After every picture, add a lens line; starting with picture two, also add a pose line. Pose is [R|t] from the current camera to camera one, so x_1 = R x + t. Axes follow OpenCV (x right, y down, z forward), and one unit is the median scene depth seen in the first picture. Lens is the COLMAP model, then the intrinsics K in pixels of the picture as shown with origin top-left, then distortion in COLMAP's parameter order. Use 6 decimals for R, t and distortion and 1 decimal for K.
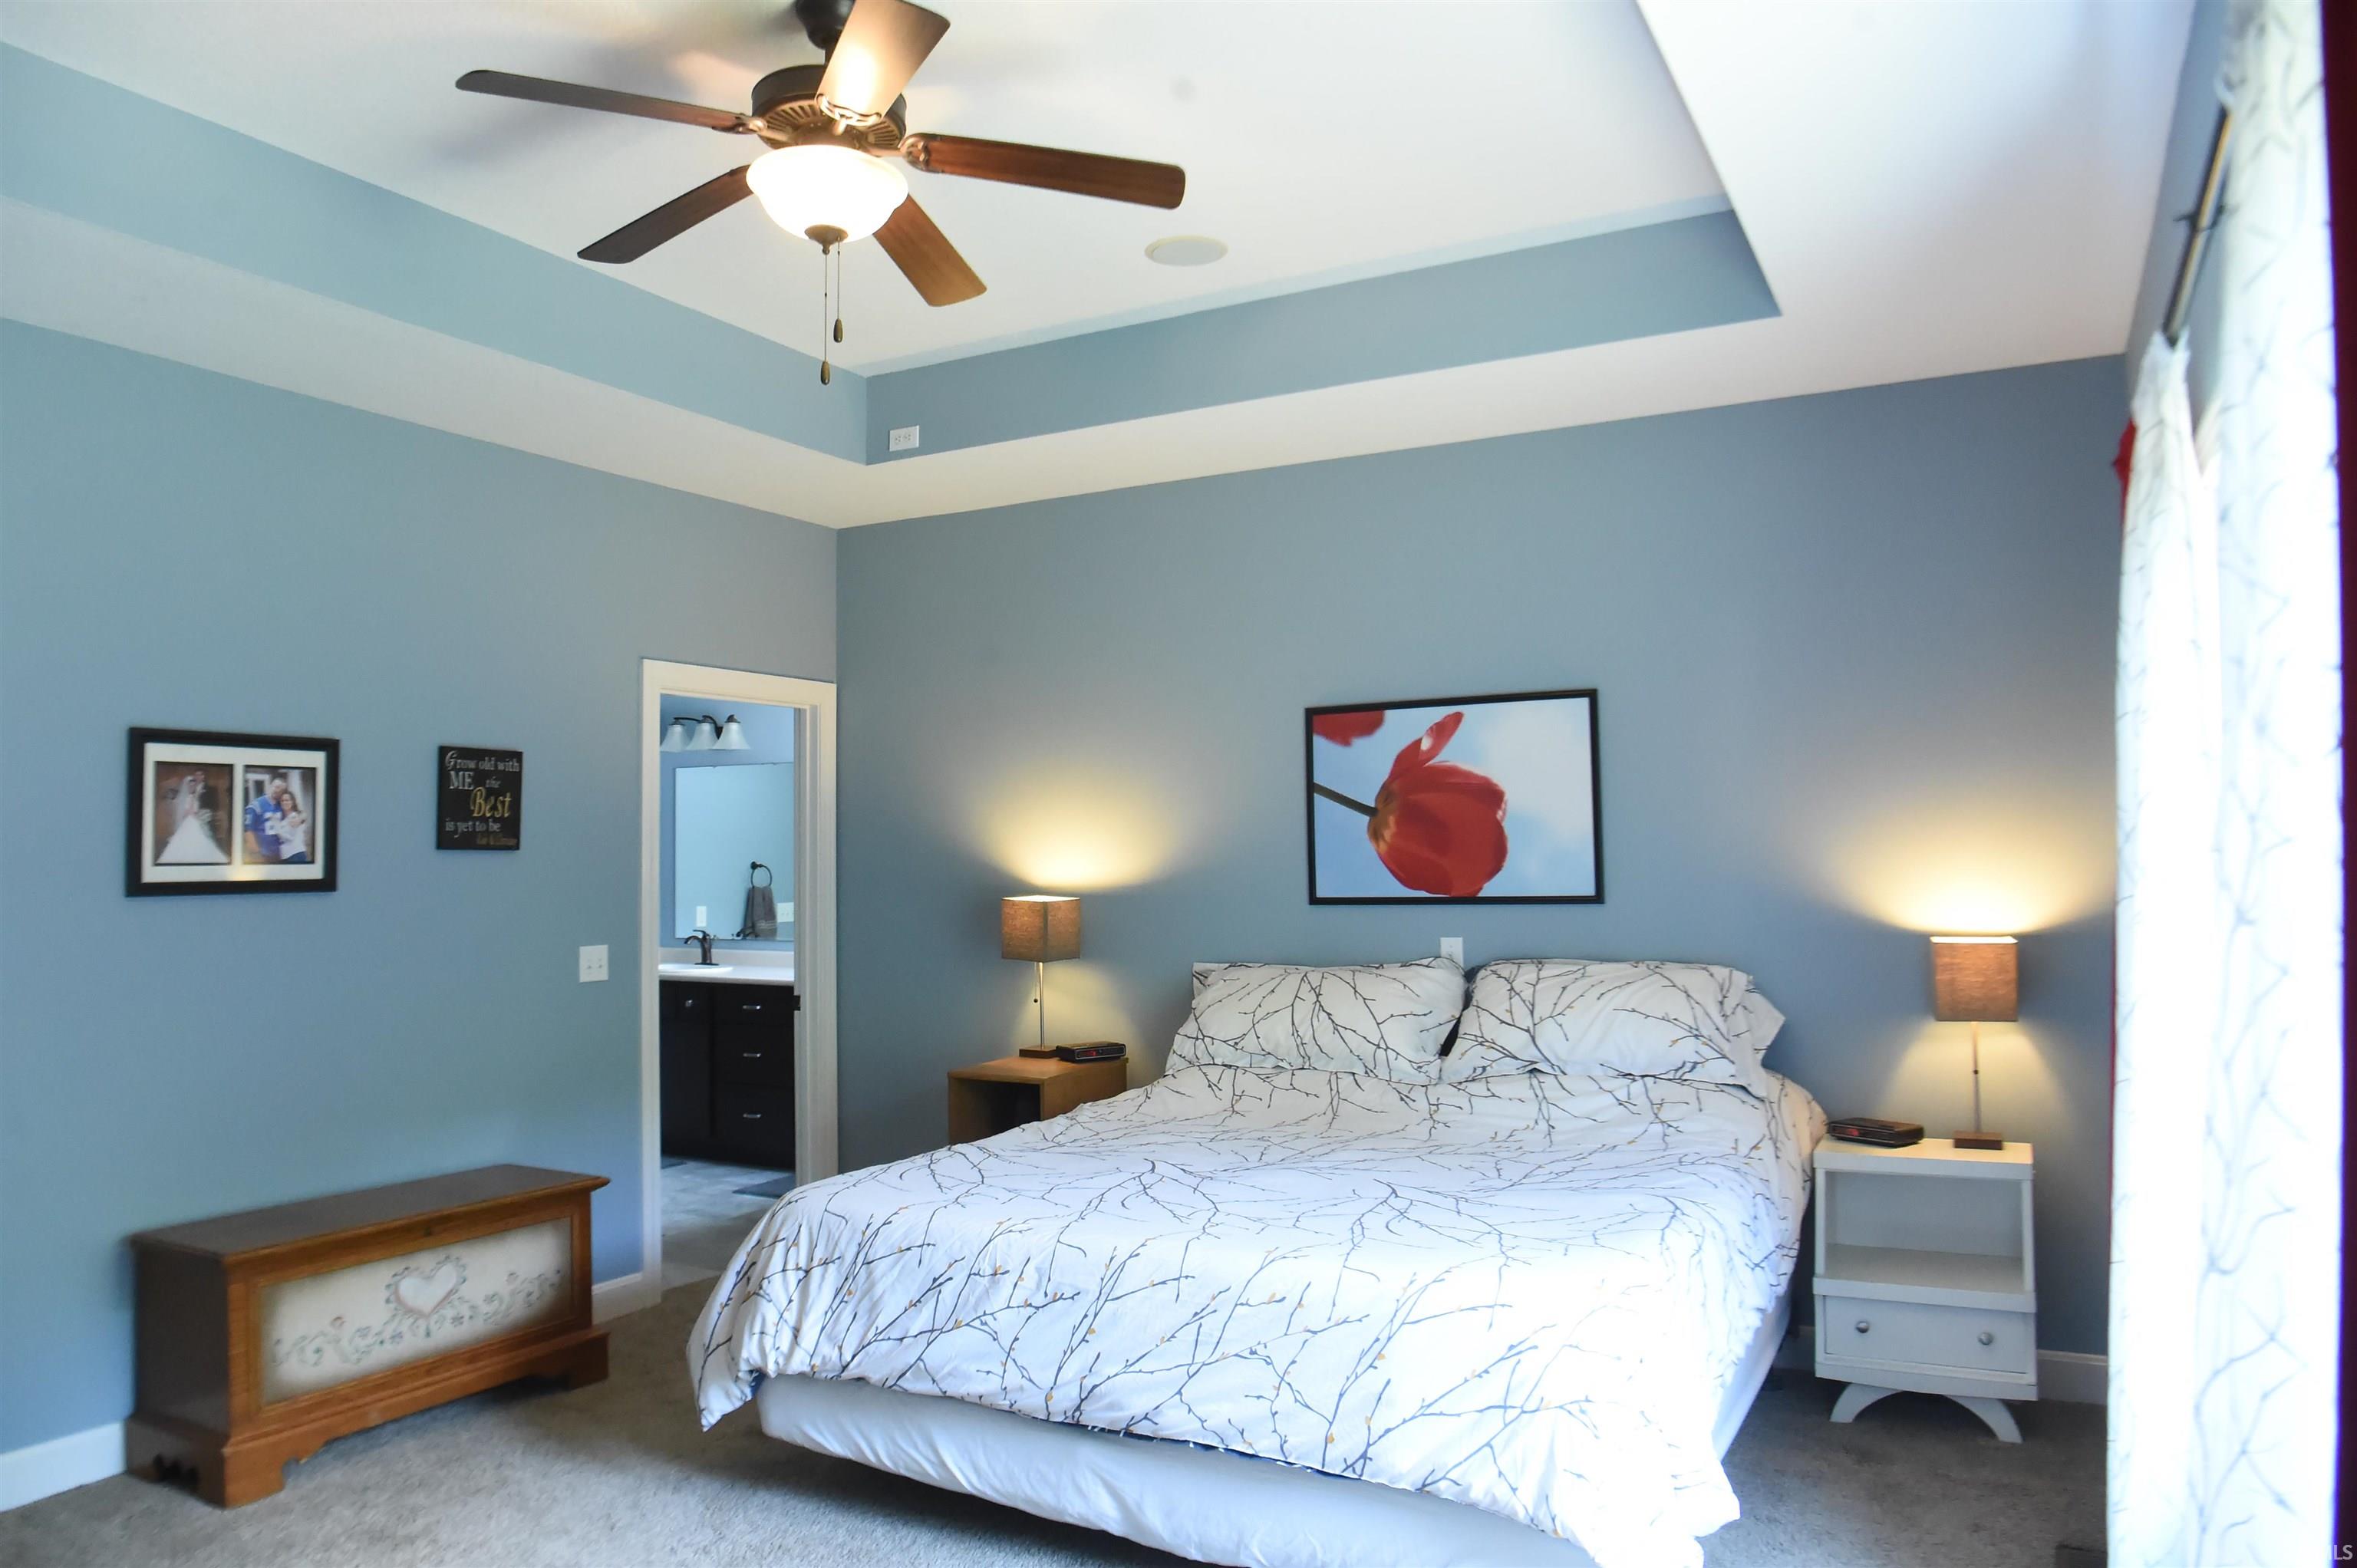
lens RADIAL K [[1616.3, 0, 1131.4], [0, 1616.3, 780.1], [0, 0, 1]] dist [-0.075812, 0.020417]
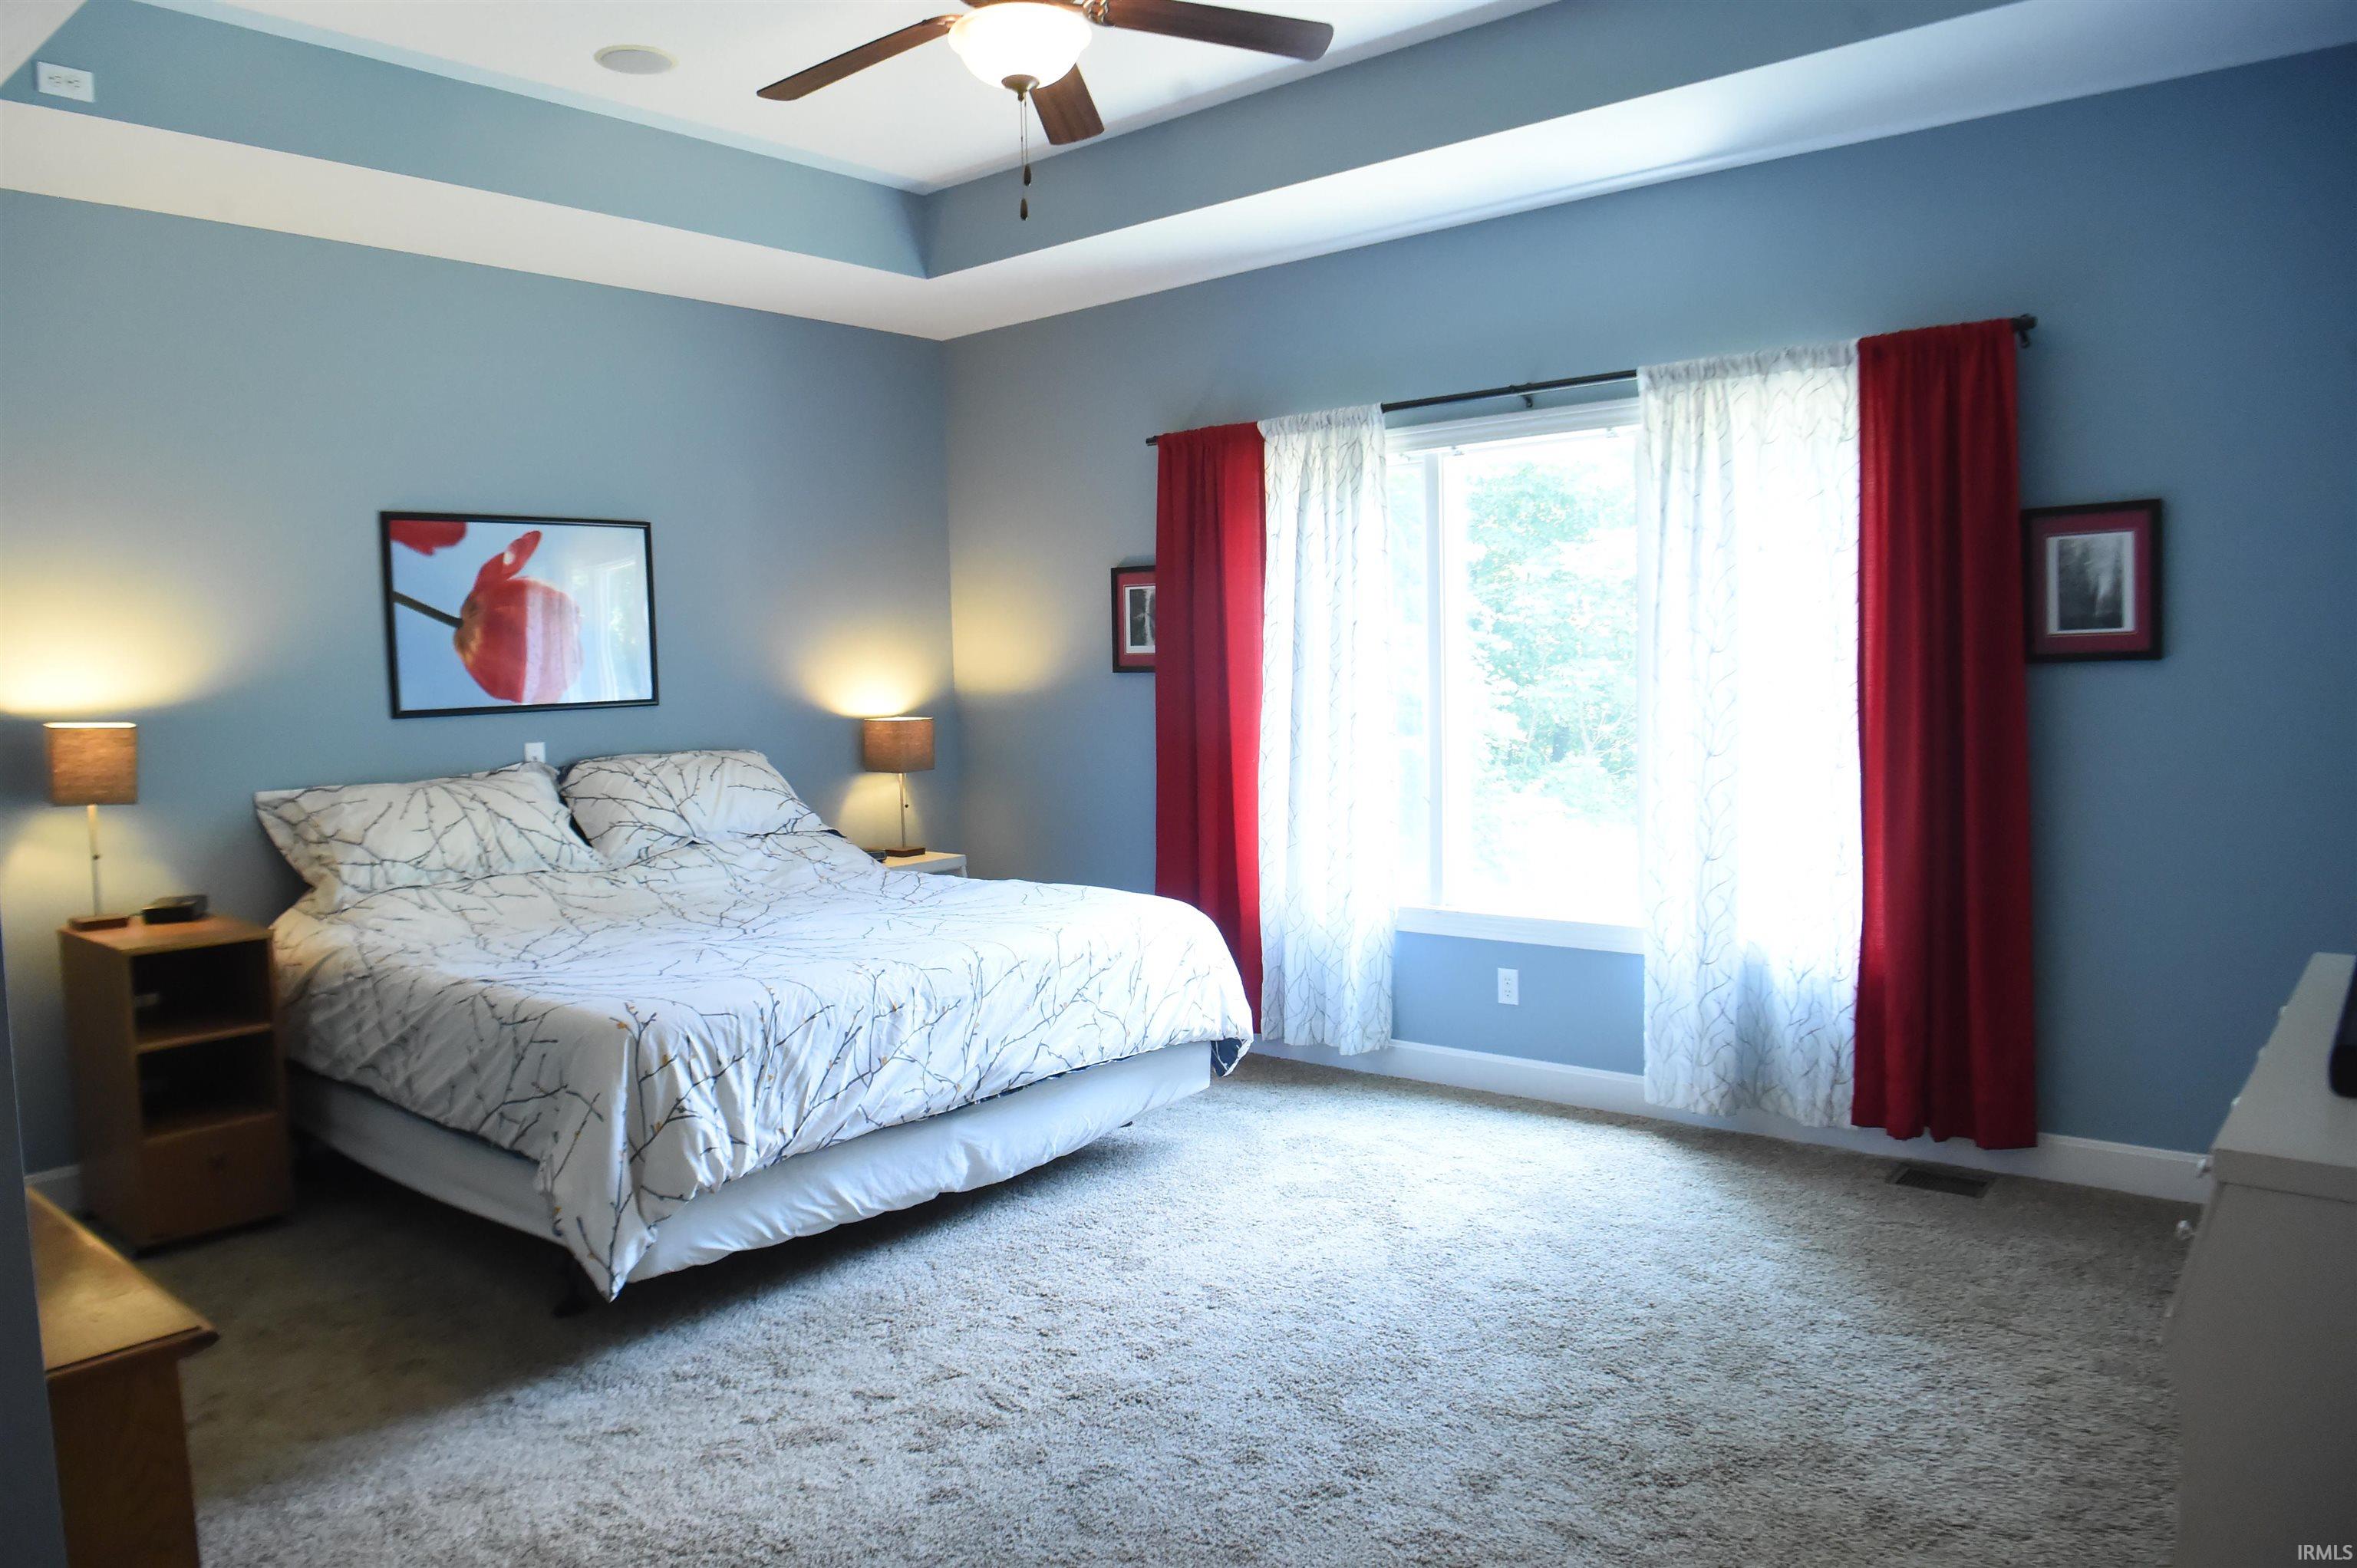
lens RADIAL K [[1616.3, 0, 1131.4], [0, 1616.3, 780.1], [0, 0, 1]] dist [-0.075812, 0.020417]
pose [[0.199626, -0.064051, 0.977777, -0.791438], [-0.022613, 0.997294, 0.069946, 0.040862], [-0.979611, -0.036073, 0.197638, 0.416573]]
